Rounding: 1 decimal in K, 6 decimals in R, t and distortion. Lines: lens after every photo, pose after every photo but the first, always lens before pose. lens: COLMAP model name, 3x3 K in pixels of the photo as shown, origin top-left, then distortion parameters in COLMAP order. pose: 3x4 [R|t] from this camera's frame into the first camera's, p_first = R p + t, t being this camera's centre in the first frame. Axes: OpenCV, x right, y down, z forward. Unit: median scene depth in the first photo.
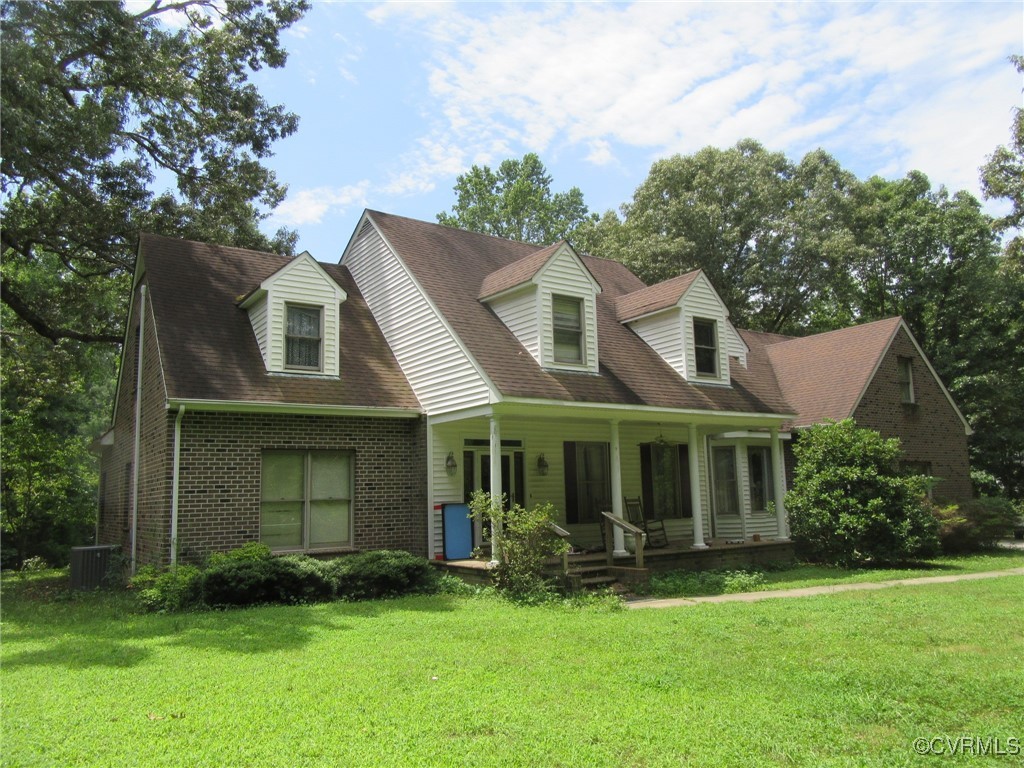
lens RADIAL K [[754.0, 0, 512.0], [0, 754.0, 384.0], [0, 0, 1]] dist [-0.003540, -0.005953]
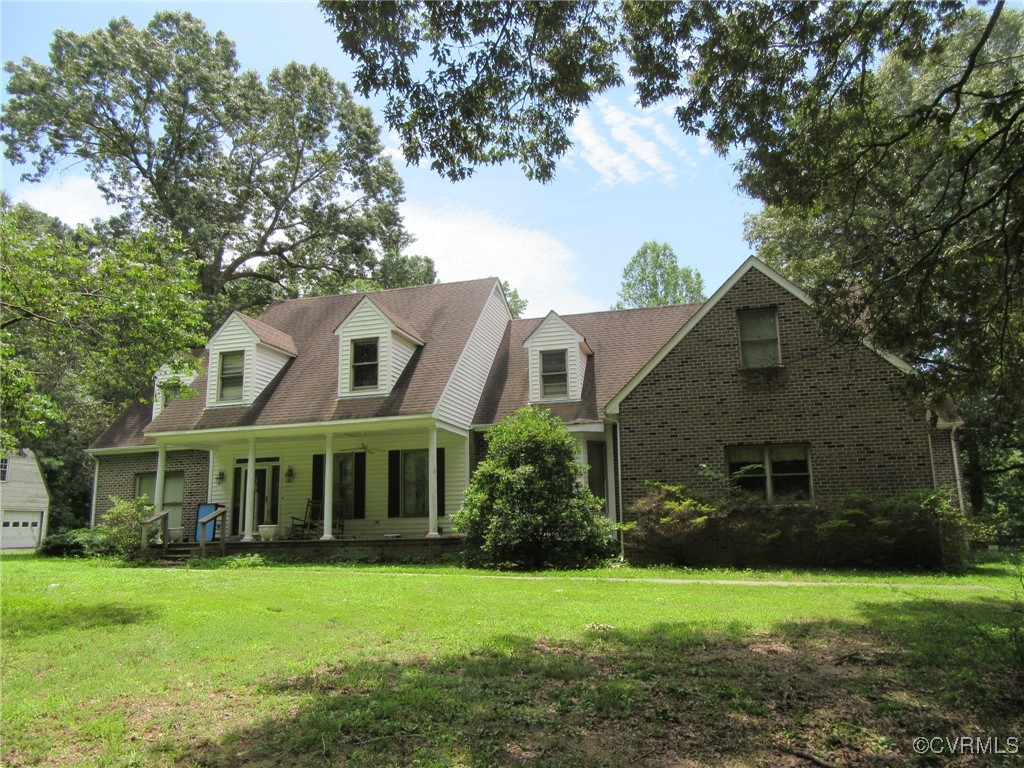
lens RADIAL K [[754.0, 0, 512.0], [0, 754.0, 384.0], [0, 0, 1]] dist [-0.003540, -0.005953]
pose [[0.639900, -0.149746, -0.753727, 1.315435], [0.109862, 0.988582, -0.103135, 0.130346], [0.760564, -0.016810, 0.649045, 0.443413]]
